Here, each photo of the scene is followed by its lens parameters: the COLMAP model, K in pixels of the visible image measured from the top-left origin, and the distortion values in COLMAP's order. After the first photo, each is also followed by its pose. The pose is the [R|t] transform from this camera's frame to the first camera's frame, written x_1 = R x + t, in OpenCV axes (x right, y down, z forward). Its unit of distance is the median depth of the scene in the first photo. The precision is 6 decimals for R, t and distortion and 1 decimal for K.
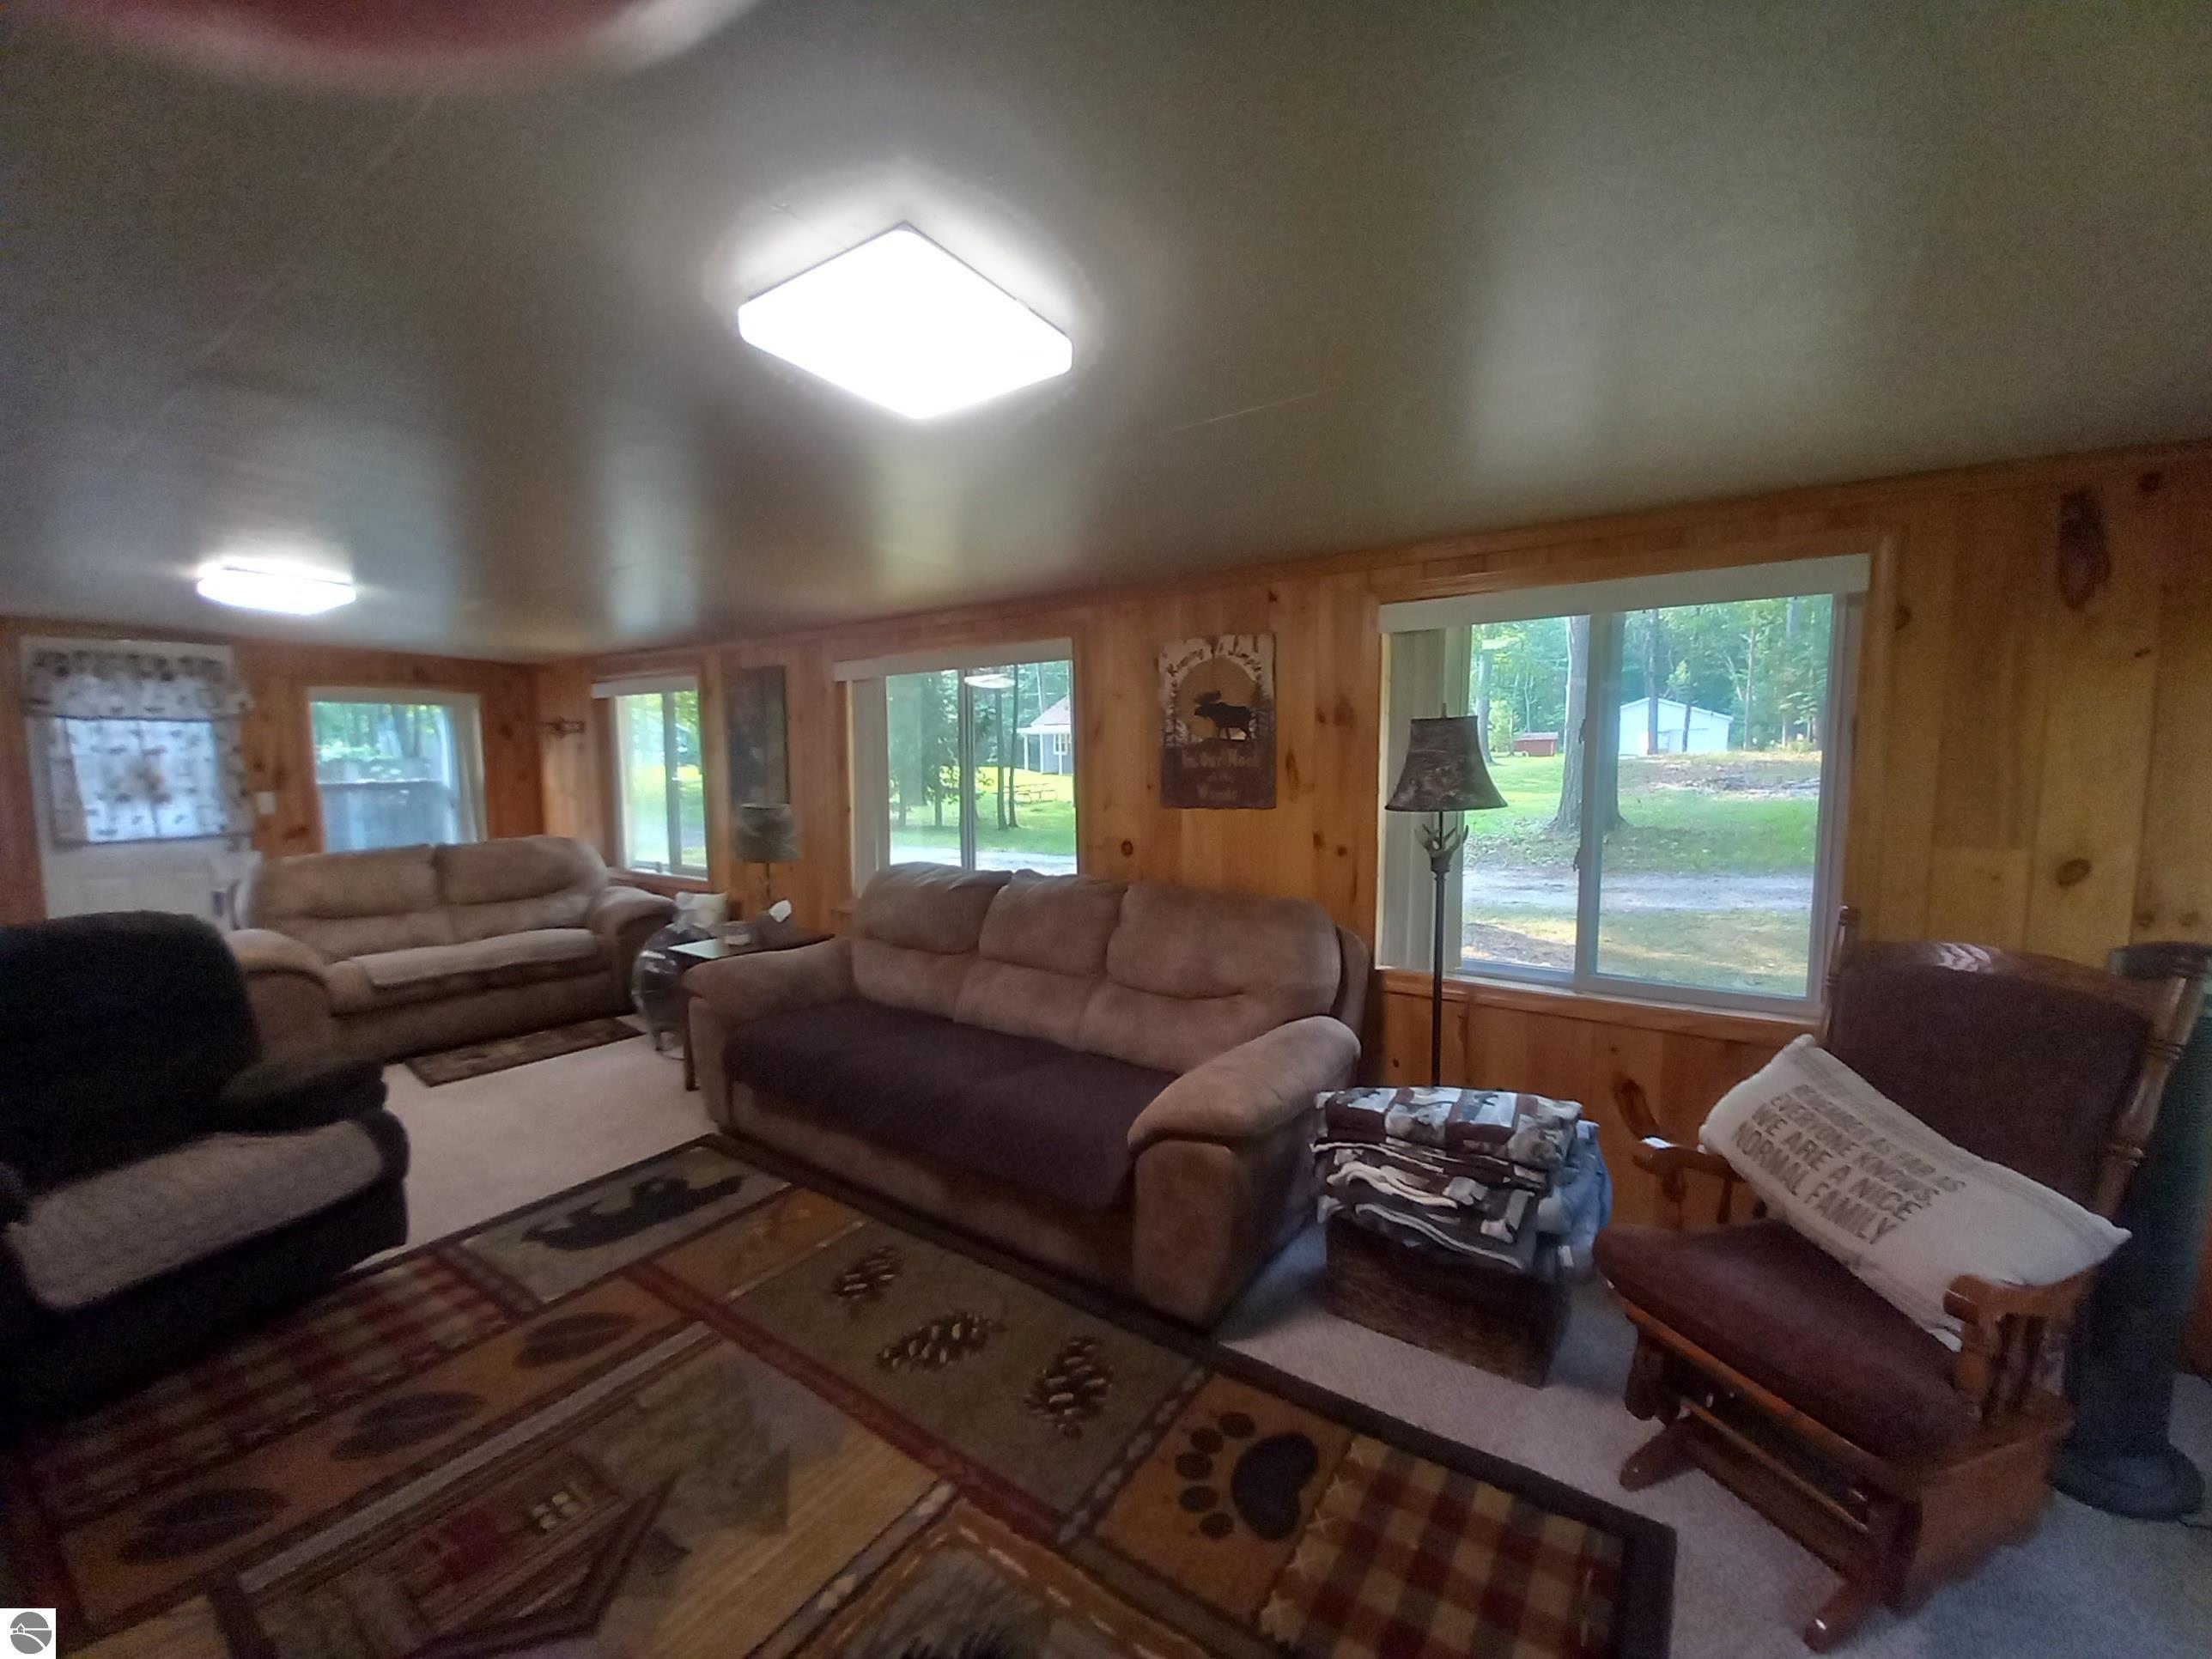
lens RADIAL K [[871.6, 0, 1116.8], [0, 871.6, 838.6], [0, 0, 1]] dist [-0.002586, -0.007125]
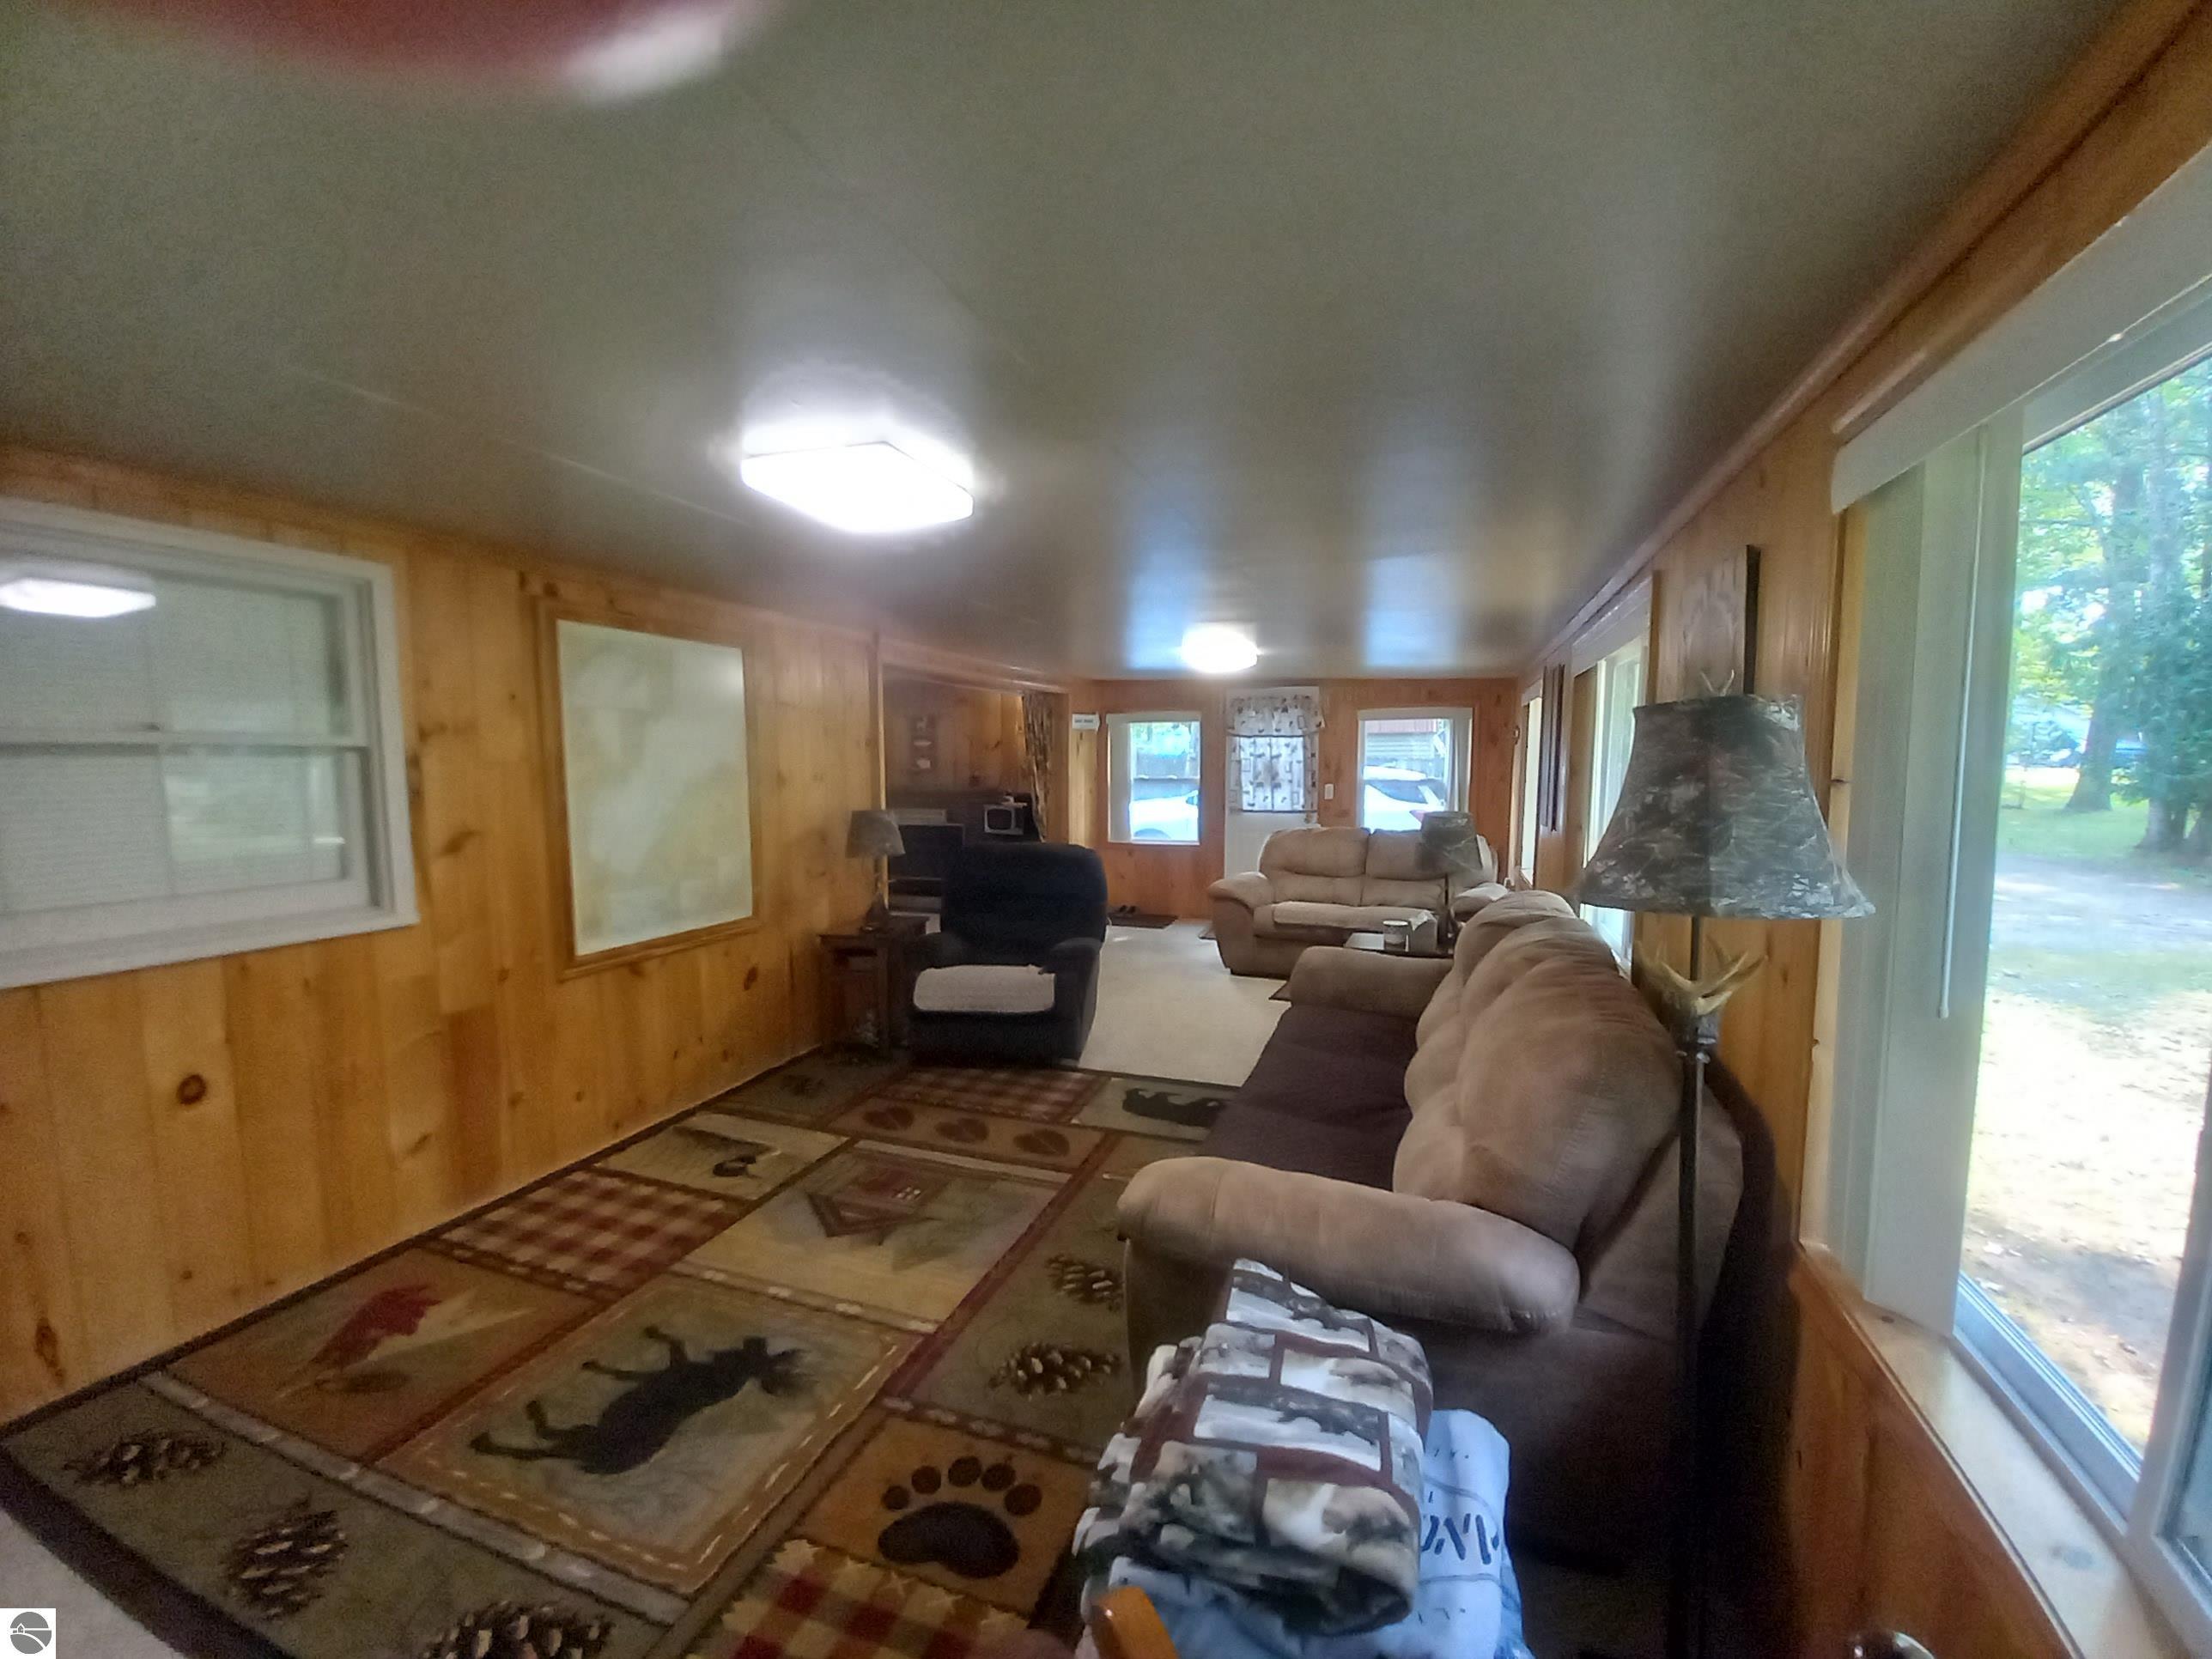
lens RADIAL K [[871.6, 0, 1123.4], [0, 871.6, 832.0], [0, 0, 1]] dist [-0.002586, -0.007125]
pose [[0.258052, 0.086782, -0.962226, 0.827237], [-0.096994, 0.993253, 0.063568, -0.081131], [0.961250, 0.076926, 0.264728, 0.672033]]
